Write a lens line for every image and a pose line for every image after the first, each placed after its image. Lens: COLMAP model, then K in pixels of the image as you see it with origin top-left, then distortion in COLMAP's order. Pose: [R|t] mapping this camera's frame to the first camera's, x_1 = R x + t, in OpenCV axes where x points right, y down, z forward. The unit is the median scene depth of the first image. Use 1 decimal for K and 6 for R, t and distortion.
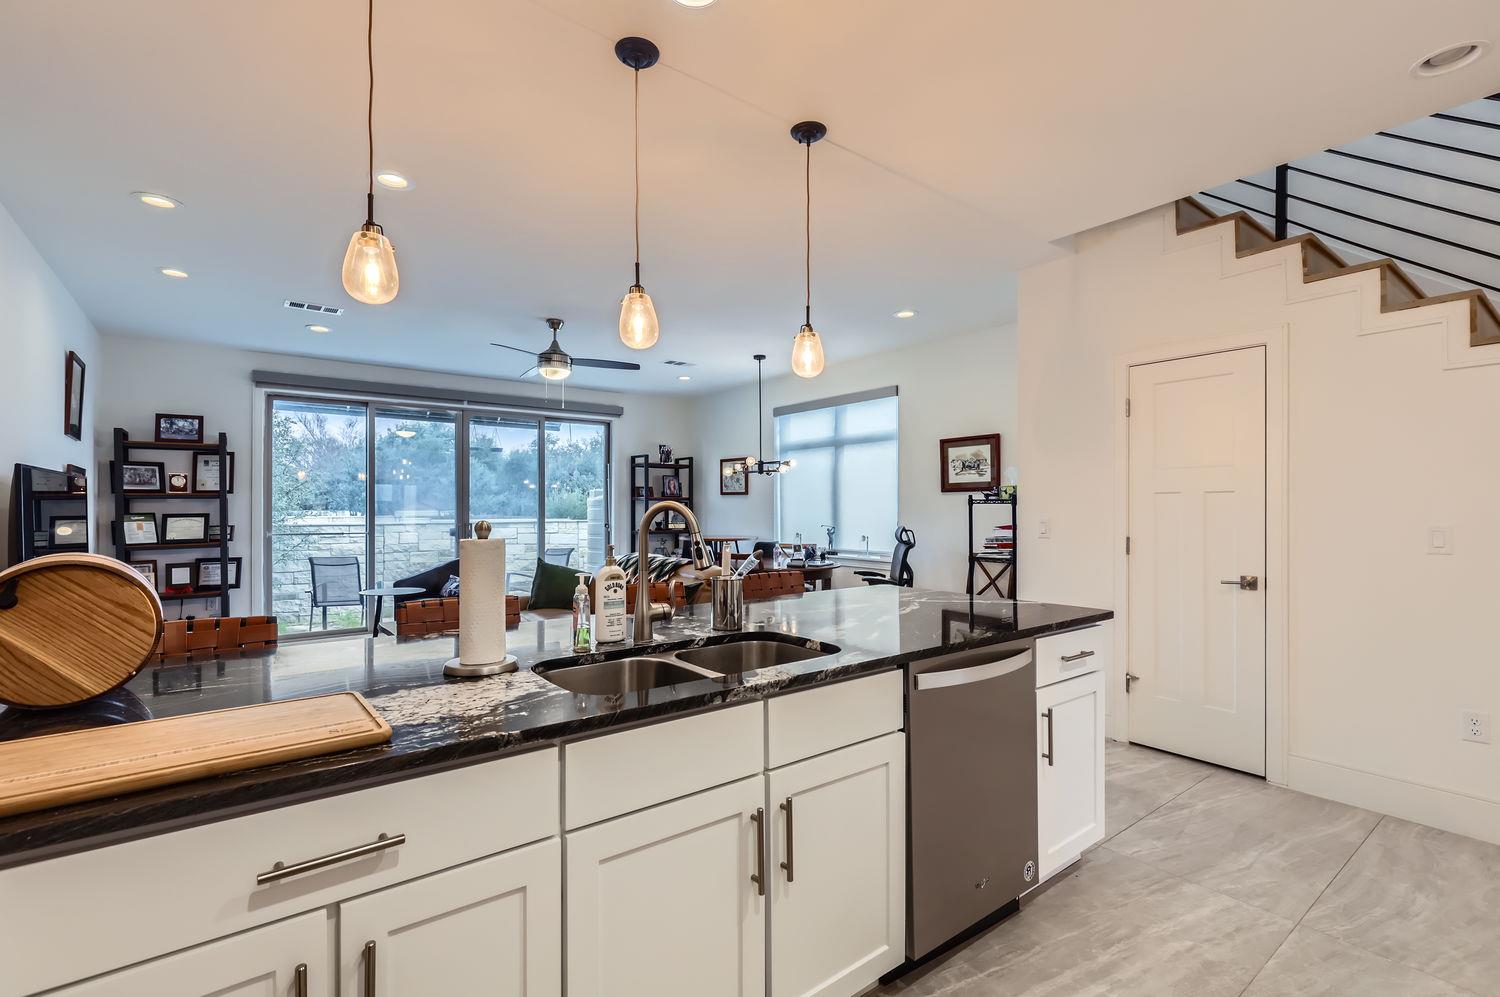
lens RADIAL K [[681.8, 0, 748.8], [0, 681.8, 503.5], [0, 0, 1]] dist [0.001459, -0.000920]
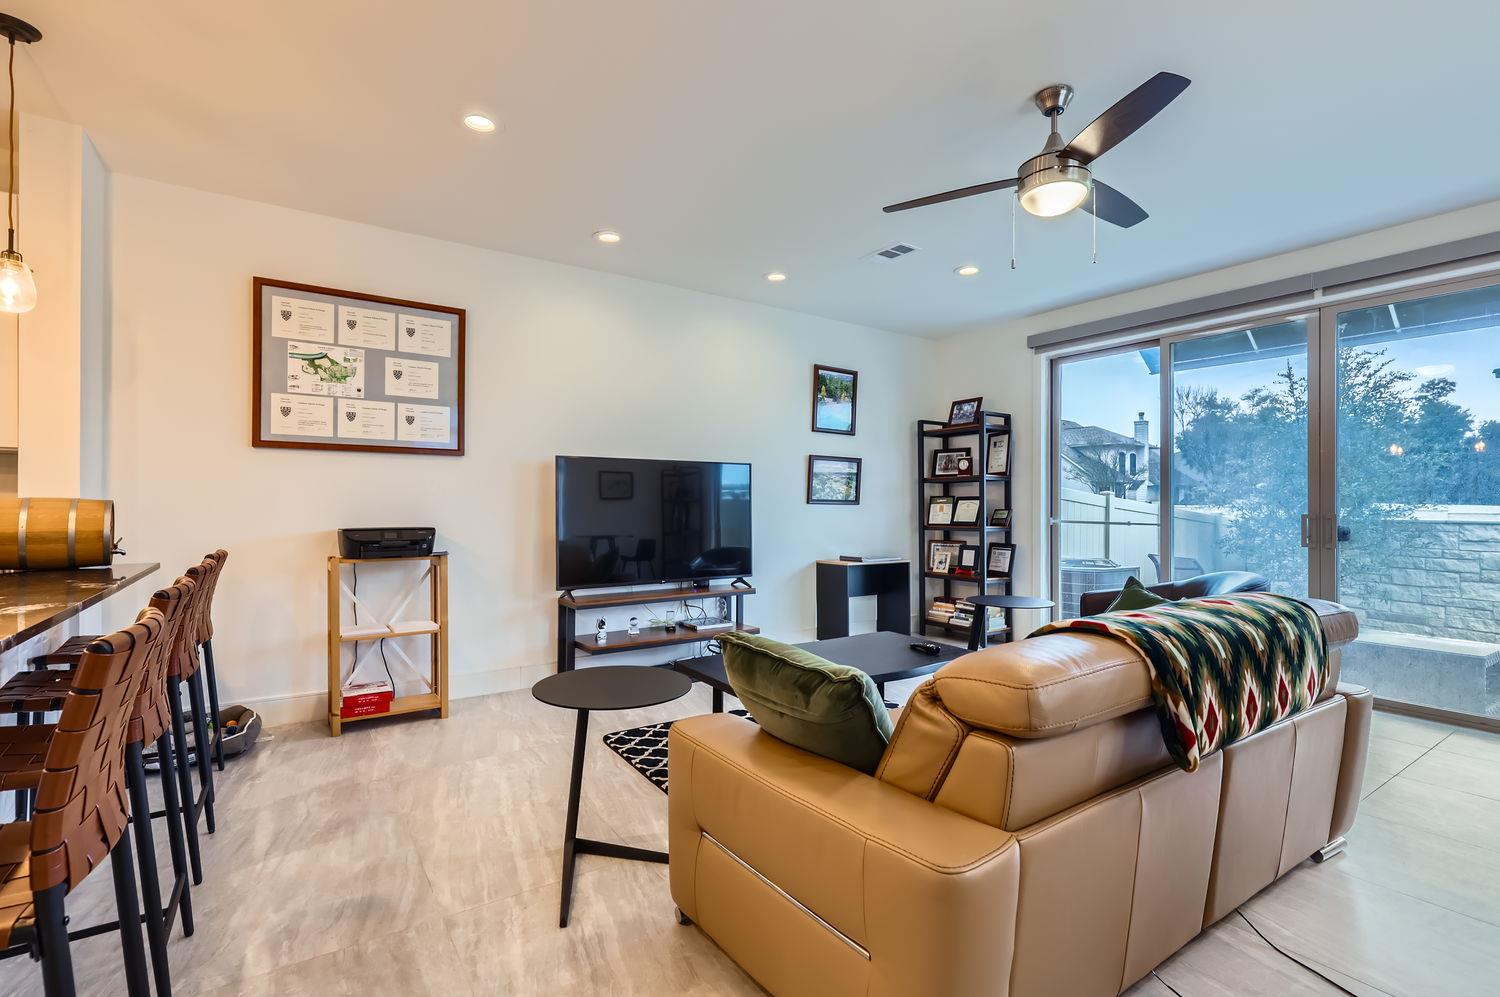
lens RADIAL K [[681.8, 0, 749.0], [0, 681.8, 505.4], [0, 0, 1]] dist [0.001459, -0.000920]
pose [[-0.052377, 0.001398, -0.998626, 0.189398], [0.003497, 0.999993, 0.001217, 0.024529], [0.998621, -0.003428, -0.052382, 0.695747]]
